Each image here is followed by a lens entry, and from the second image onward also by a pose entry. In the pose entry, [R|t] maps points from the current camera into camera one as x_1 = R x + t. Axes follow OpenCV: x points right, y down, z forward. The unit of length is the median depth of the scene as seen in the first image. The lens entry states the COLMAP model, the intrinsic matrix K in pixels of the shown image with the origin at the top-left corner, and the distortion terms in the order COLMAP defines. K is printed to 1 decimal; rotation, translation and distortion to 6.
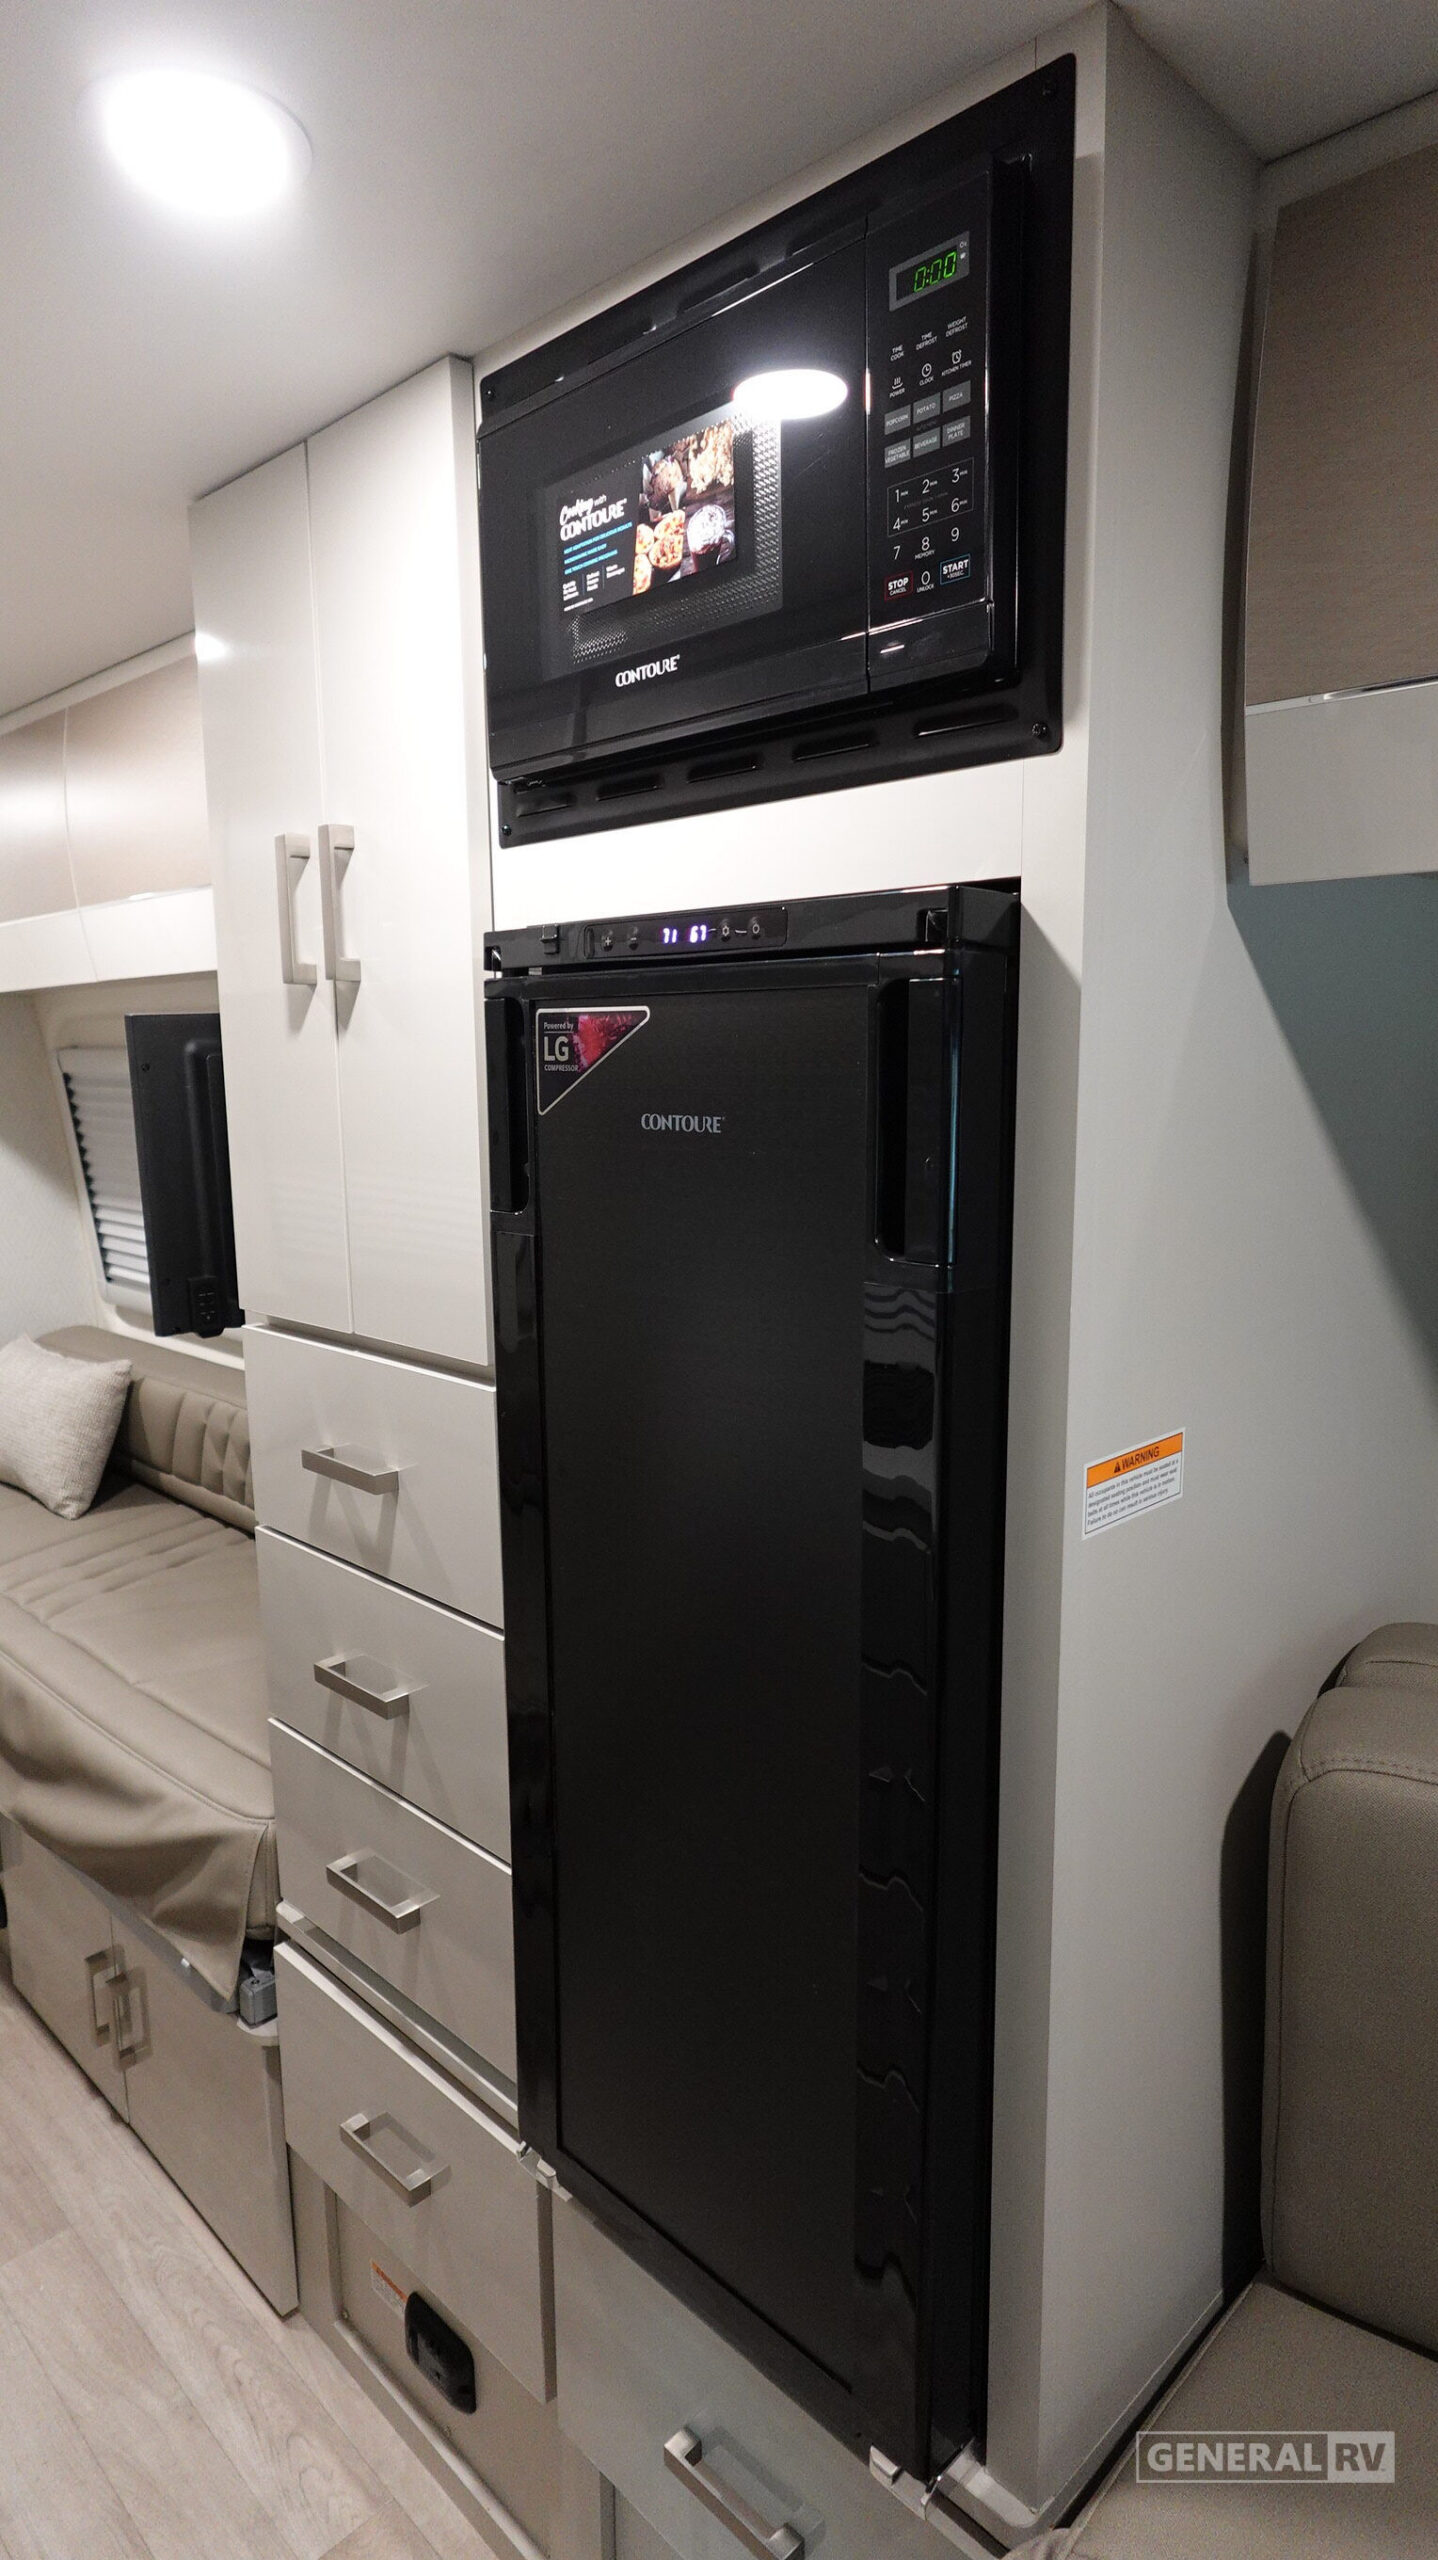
lens RADIAL K [[1477.2, 0, 719.0], [0, 1477.2, 1280.0], [0, 0, 1]] dist [-0.002105, -0.000051]
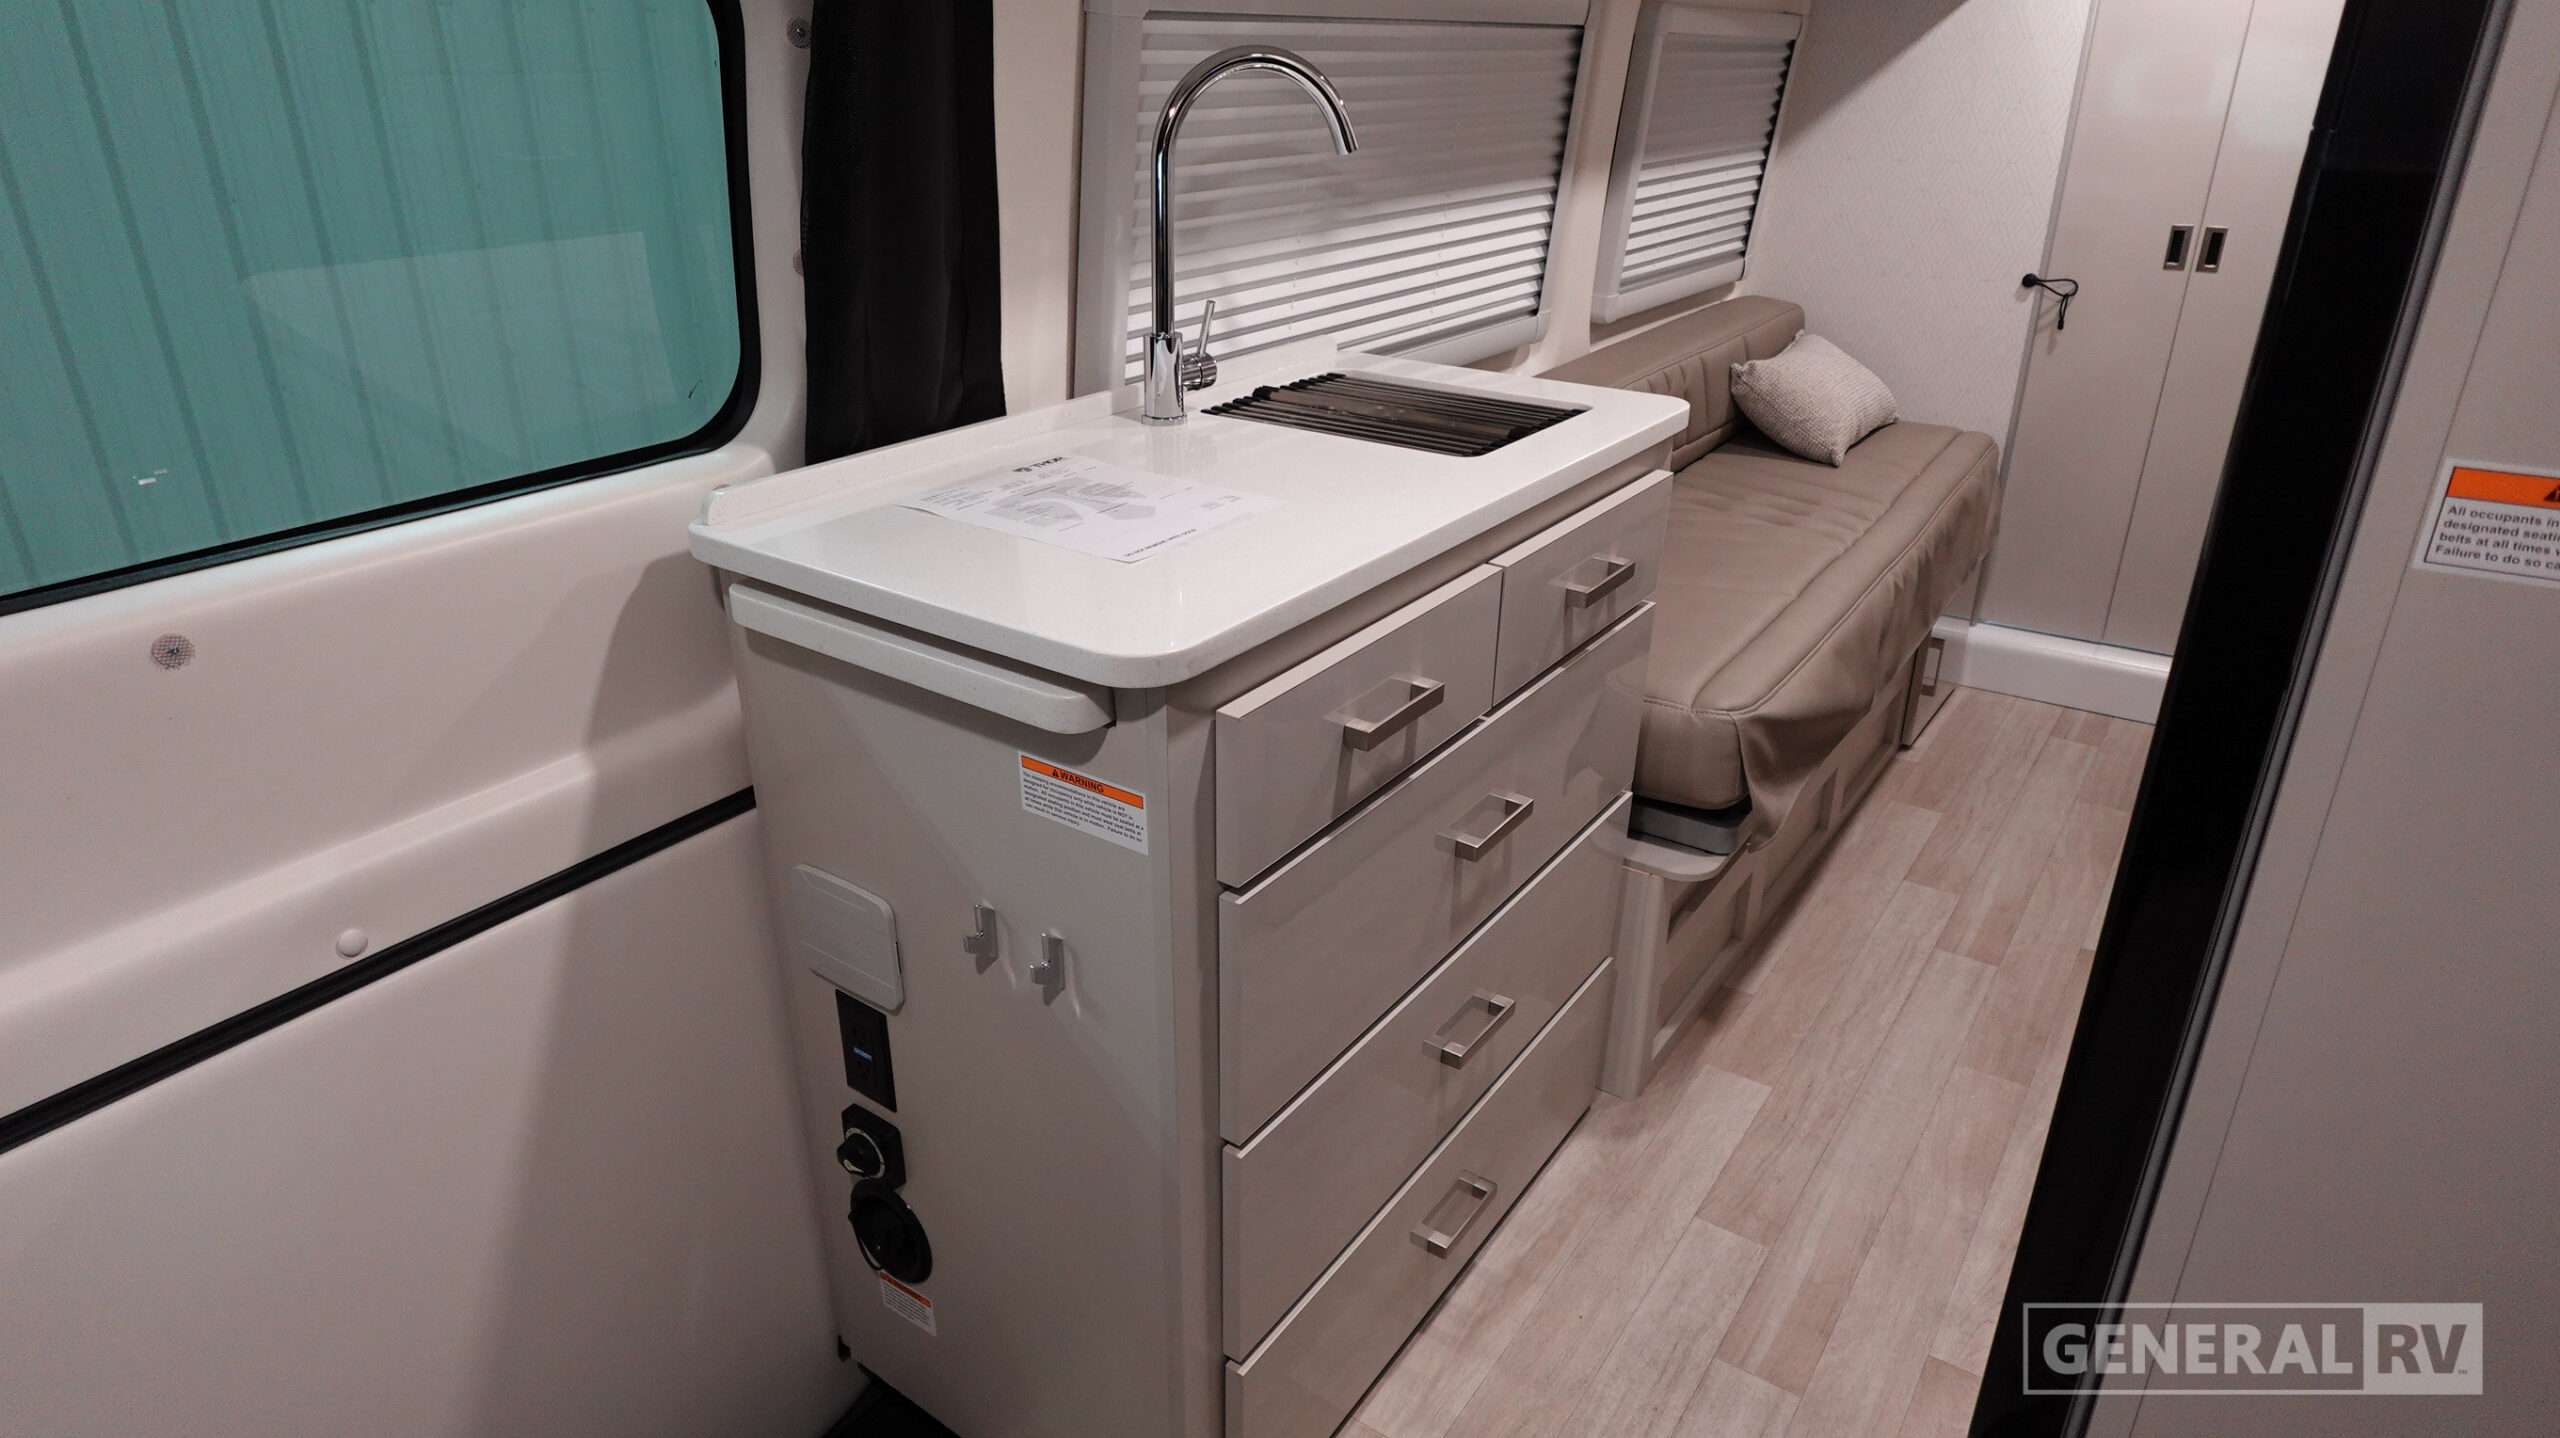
lens RADIAL K [[1474.8, 0, 1282.1], [0, 1474.8, 719.0], [0, 0, 1]] dist [-0.003521, 0.002876]
pose [[0.188852, 0.405942, -0.894173, 0.610785], [-0.151055, 0.911730, 0.382010, 0.041400], [0.970318, 0.062926, 0.233502, 0.237526]]
